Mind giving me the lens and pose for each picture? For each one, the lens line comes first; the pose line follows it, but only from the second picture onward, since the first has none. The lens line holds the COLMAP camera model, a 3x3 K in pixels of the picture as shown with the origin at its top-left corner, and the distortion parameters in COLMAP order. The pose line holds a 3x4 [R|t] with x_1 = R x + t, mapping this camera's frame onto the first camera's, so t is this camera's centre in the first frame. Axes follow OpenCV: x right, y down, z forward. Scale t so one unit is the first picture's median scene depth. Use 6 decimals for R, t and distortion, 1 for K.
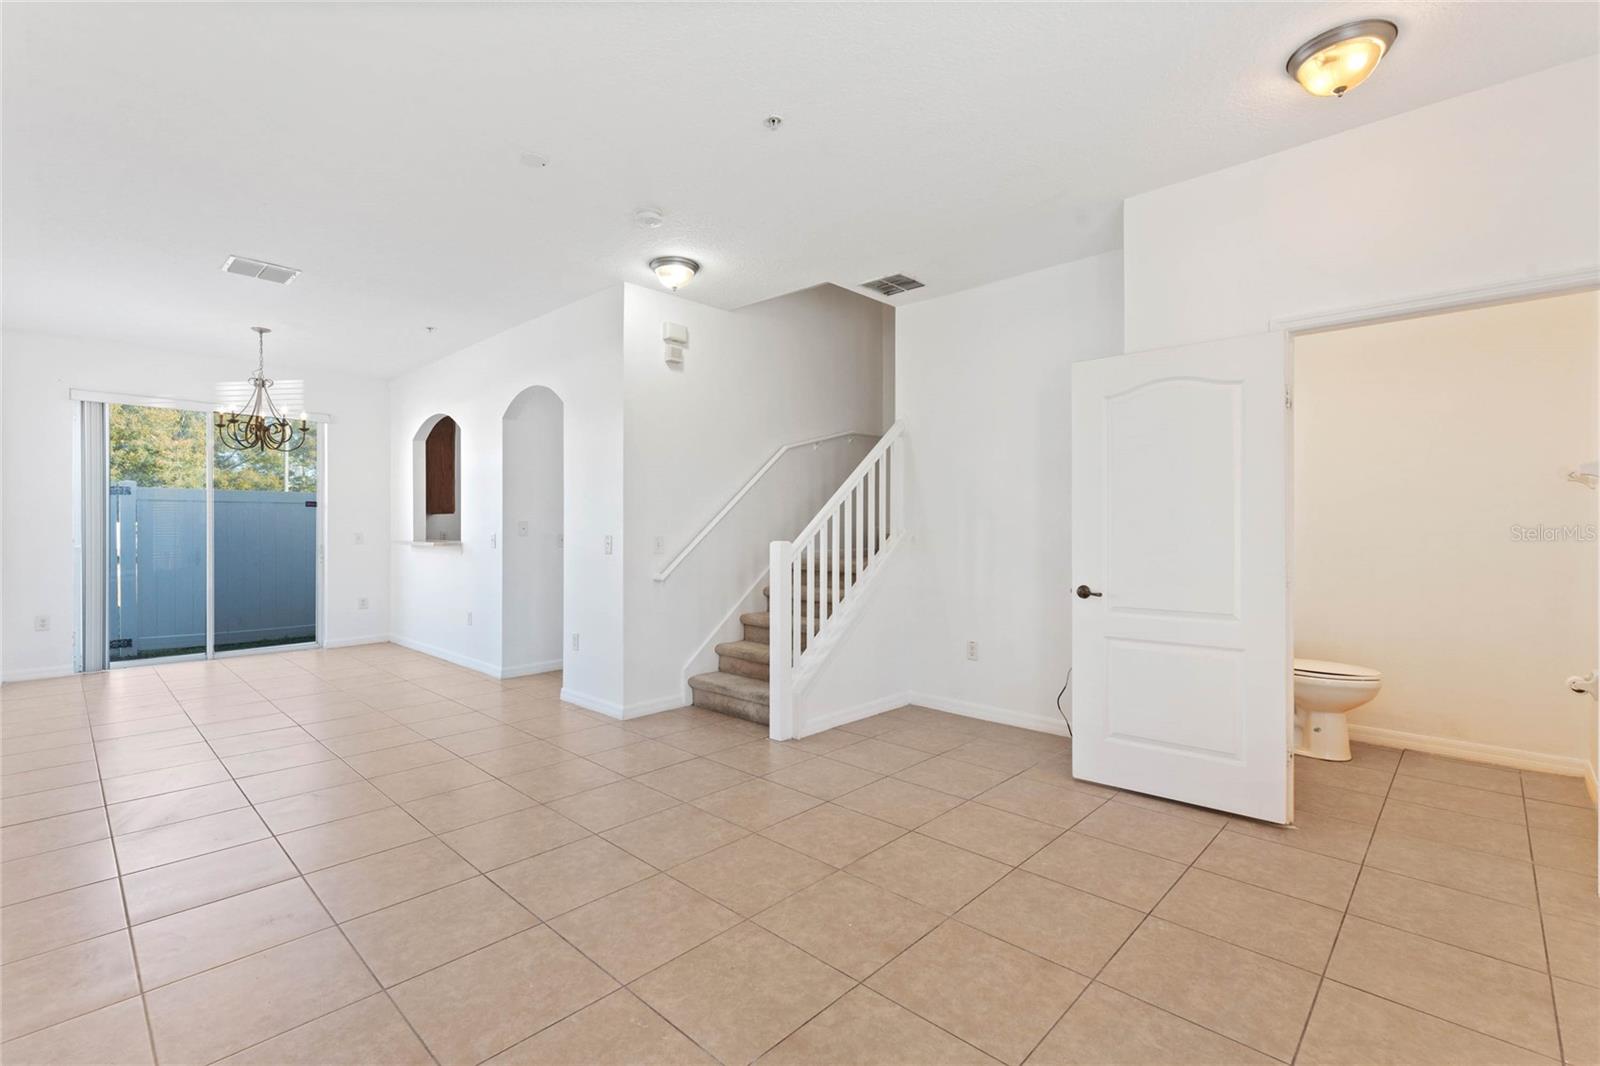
lens RADIAL K [[709.7, 0, 791.6], [0, 709.7, 529.1], [0, 0, 1]] dist [0.002463, -0.000147]
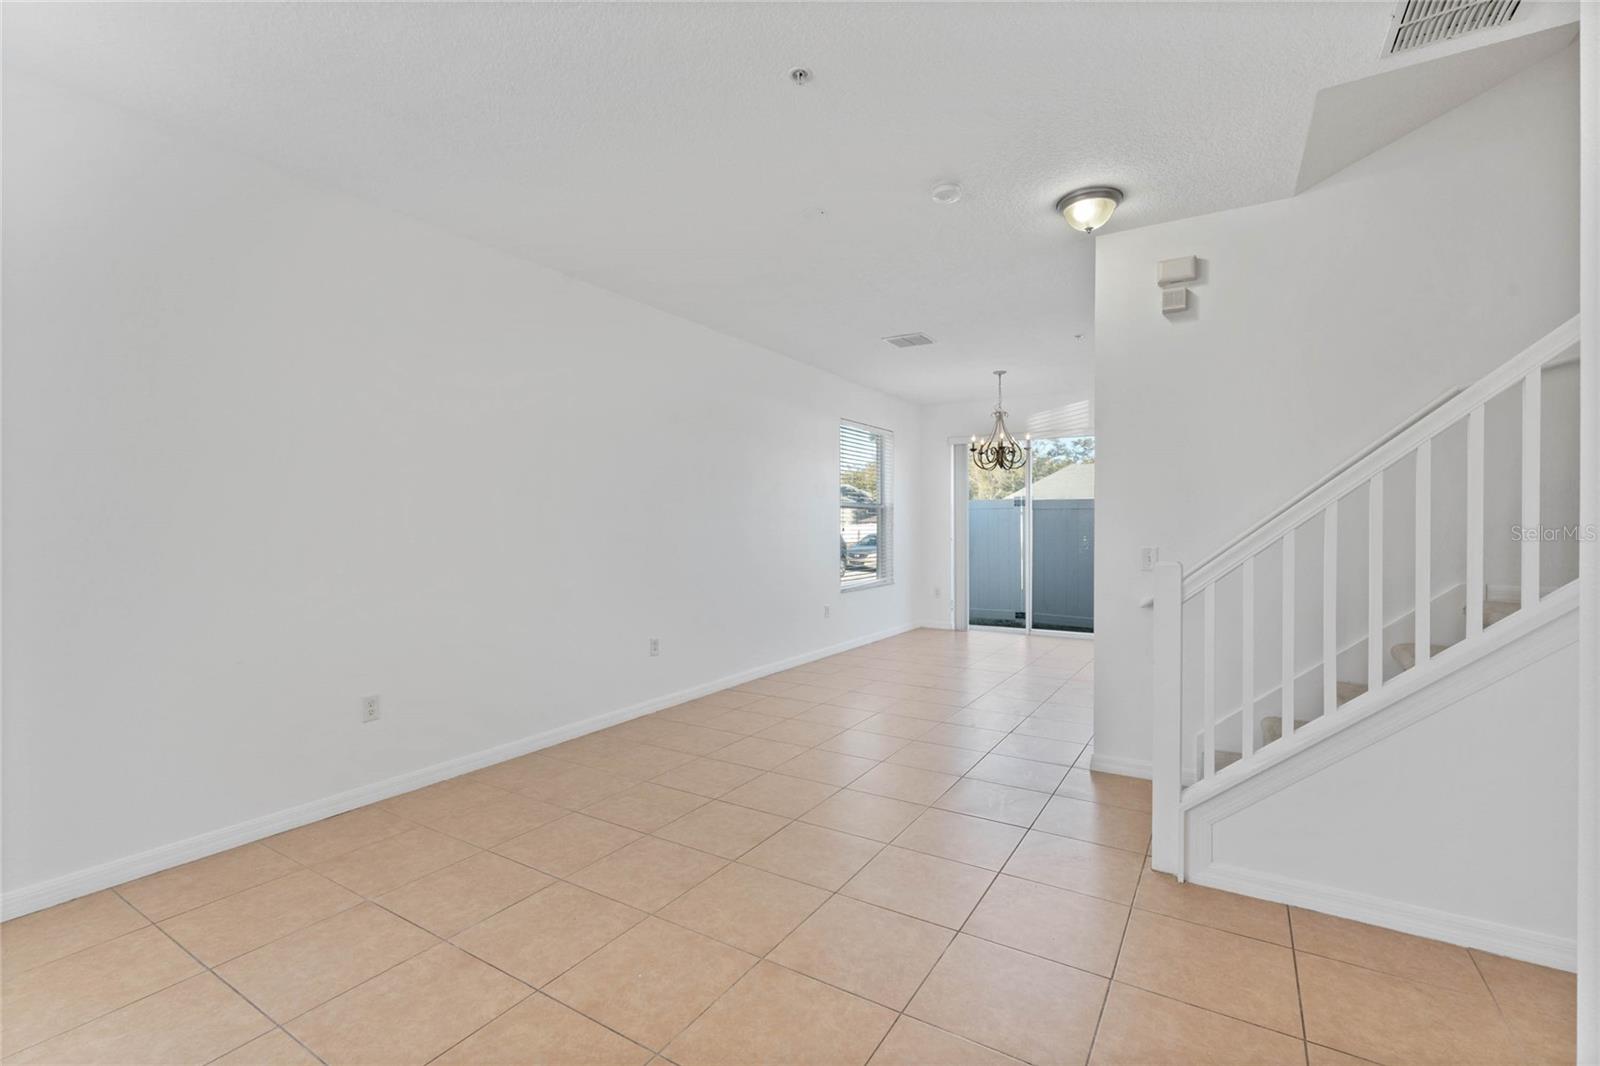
lens RADIAL K [[709.7, 0, 791.3], [0, 709.7, 533.3], [0, 0, 1]] dist [0.002463, -0.000147]
pose [[0.200253, 0.008905, -0.979704, 0.532113], [0.000260, 0.999958, 0.009142, -0.013863], [0.979744, -0.002085, 0.200242, 0.524879]]
